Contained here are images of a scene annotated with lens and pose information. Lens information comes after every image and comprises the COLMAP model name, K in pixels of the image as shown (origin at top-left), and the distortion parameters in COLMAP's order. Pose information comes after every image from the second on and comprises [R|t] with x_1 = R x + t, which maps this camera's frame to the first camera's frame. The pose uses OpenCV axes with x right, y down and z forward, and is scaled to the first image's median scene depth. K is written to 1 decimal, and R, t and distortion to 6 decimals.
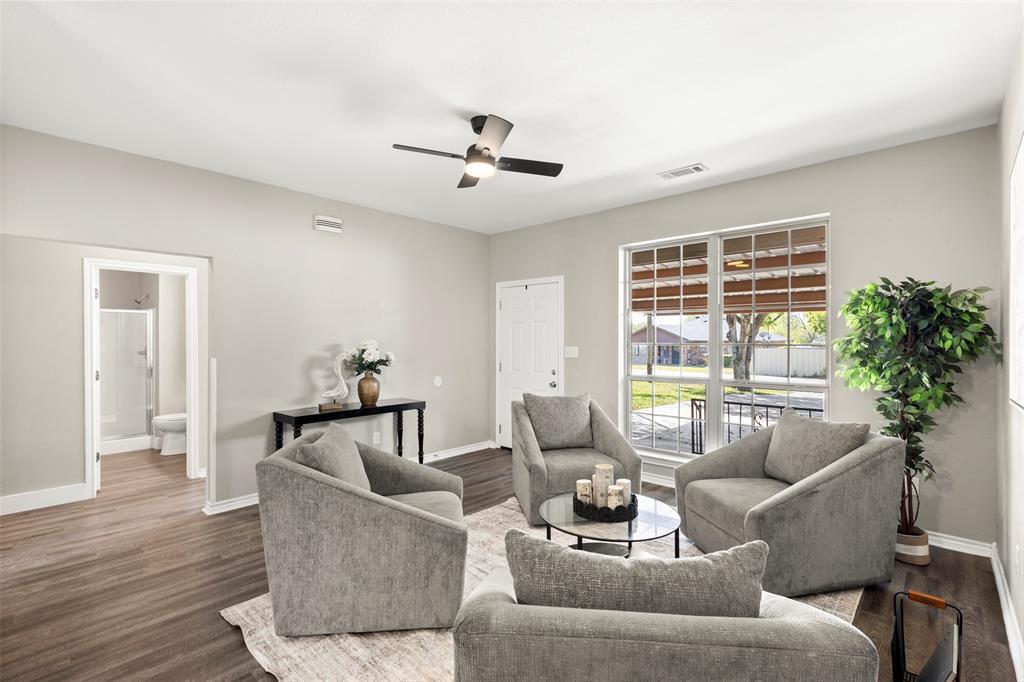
lens RADIAL K [[472.6, 0, 499.9], [0, 472.6, 342.4], [0, 0, 1]] dist [0.009885, -0.002514]
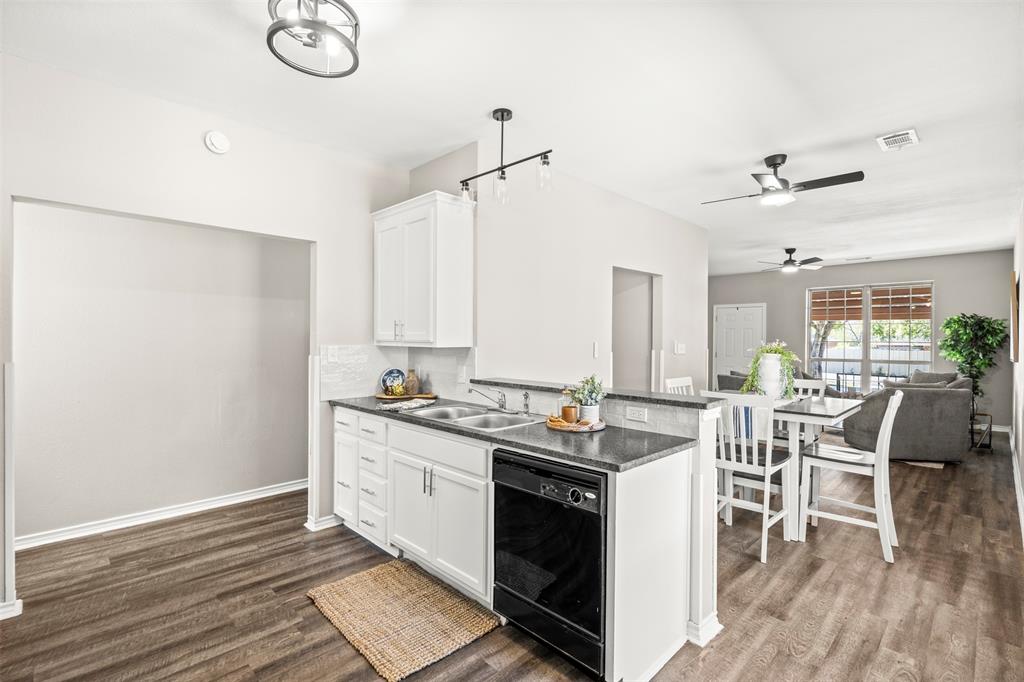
lens RADIAL K [[472.6, 0, 503.6], [0, 472.6, 342.0], [0, 0, 1]] dist [0.009885, -0.002514]
pose [[0.998567, 0.007260, -0.053020, -1.085581], [-0.007205, 0.999973, 0.001239, 0.015523], [0.053028, -0.000856, 0.998593, -1.199129]]
